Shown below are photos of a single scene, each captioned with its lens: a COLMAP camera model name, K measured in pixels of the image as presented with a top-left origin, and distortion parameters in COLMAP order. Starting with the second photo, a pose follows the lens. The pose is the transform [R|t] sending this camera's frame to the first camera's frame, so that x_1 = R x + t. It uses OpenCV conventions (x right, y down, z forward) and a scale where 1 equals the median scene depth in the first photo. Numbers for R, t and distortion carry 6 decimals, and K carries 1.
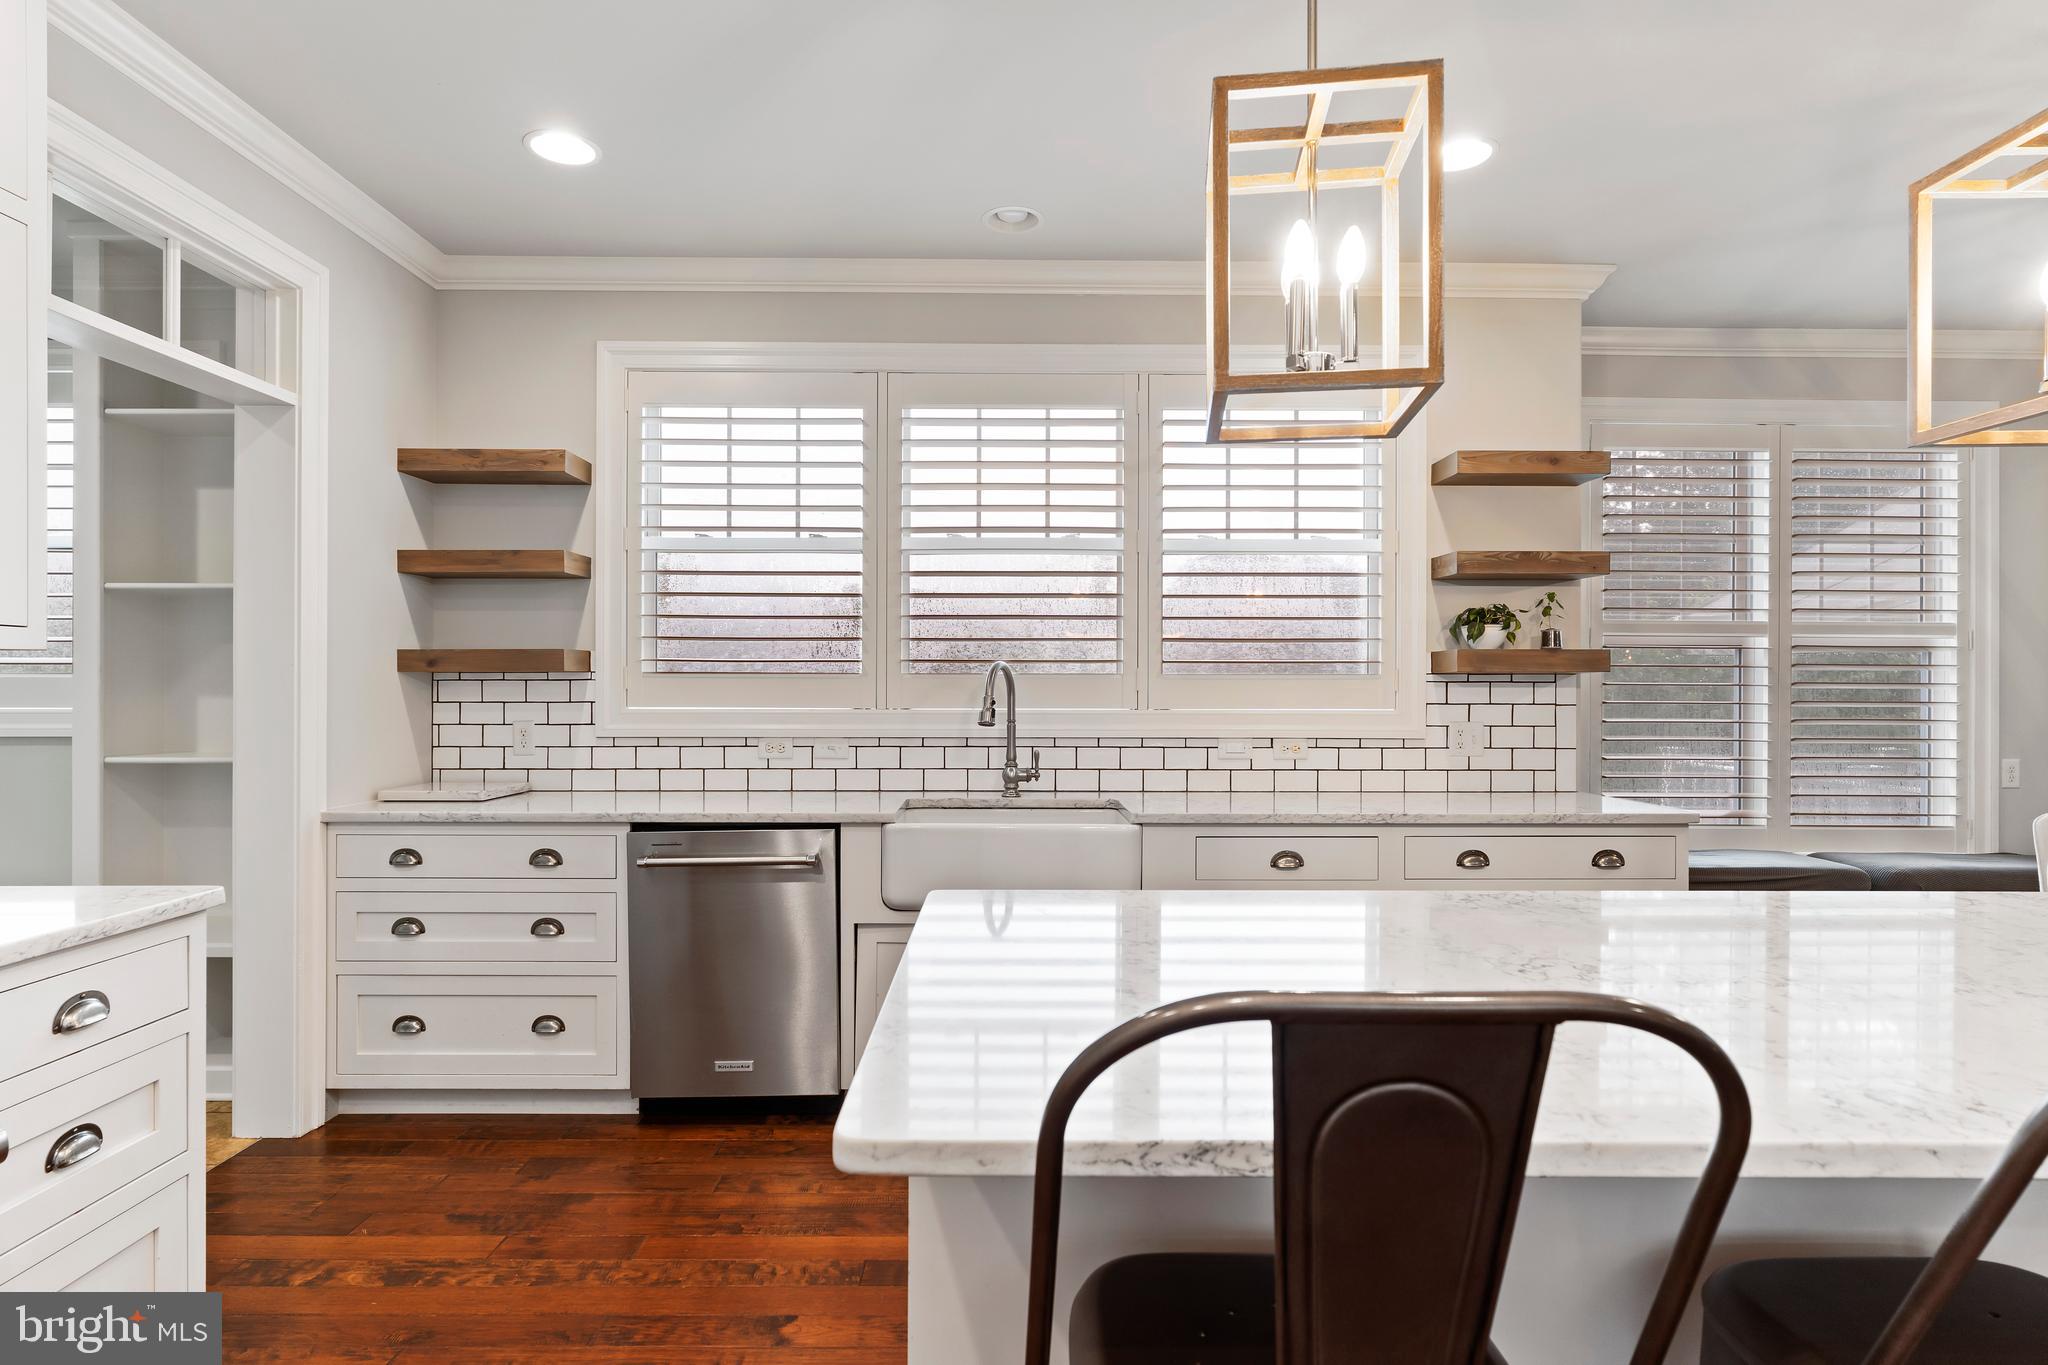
lens RADIAL K [[1048.2, 0, 1014.6], [0, 1048.2, 692.5], [0, 0, 1]] dist [-0.004191, 0.001947]
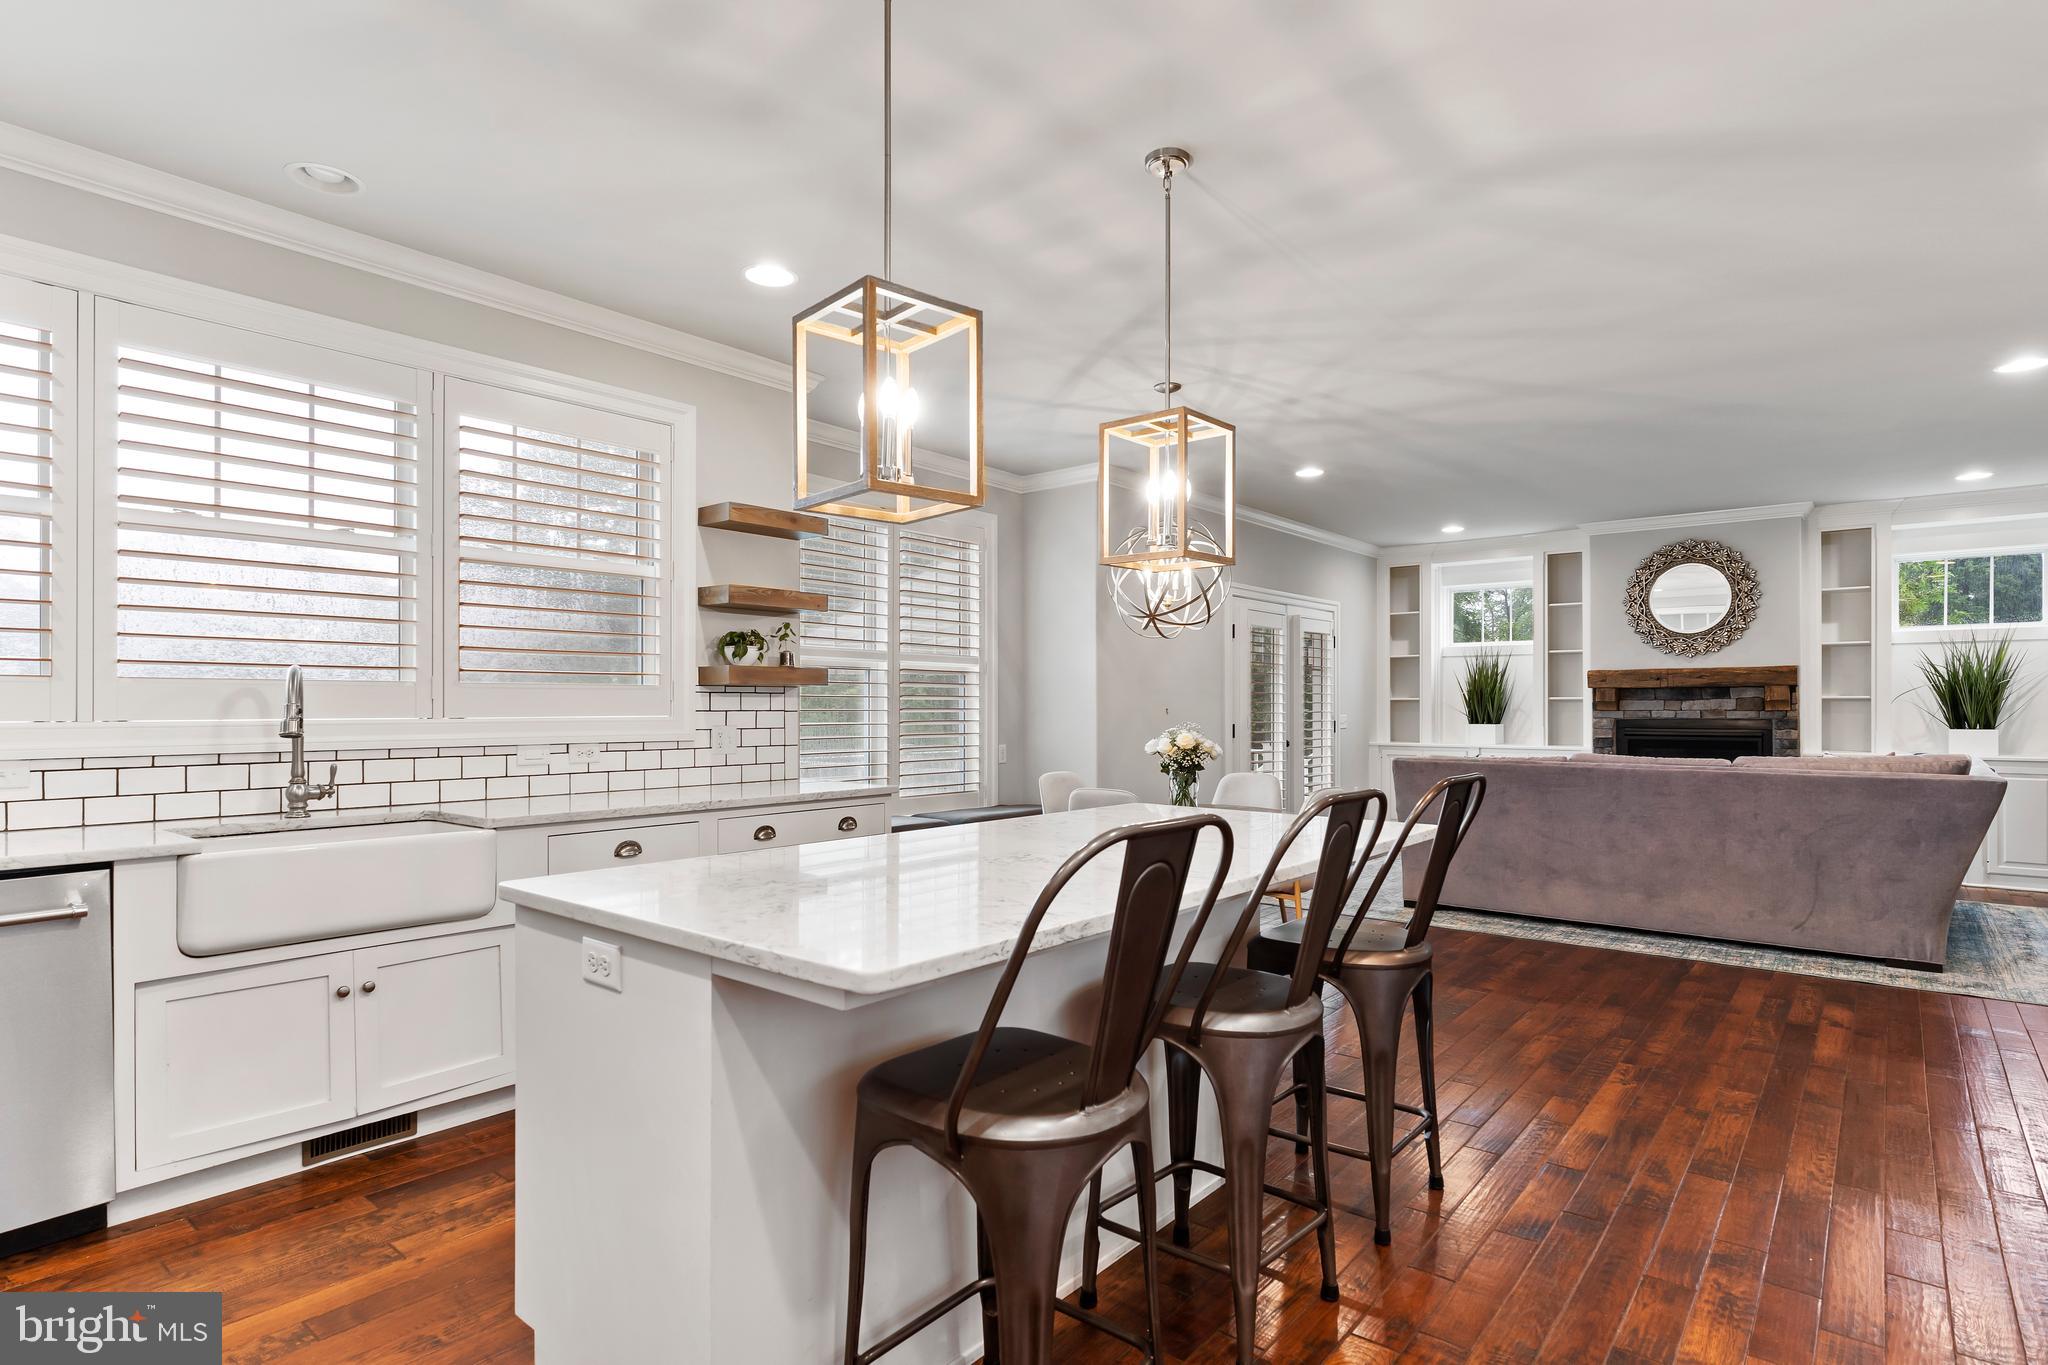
lens RADIAL K [[1048.2, 0, 1014.3], [0, 1048.2, 707.8], [0, 0, 1]] dist [-0.004191, 0.001947]
pose [[0.650309, -0.004085, 0.759659, -0.272827], [0.003413, 0.999991, 0.002455, 0.005856], [-0.759662, 0.000996, 0.650317, -0.038284]]
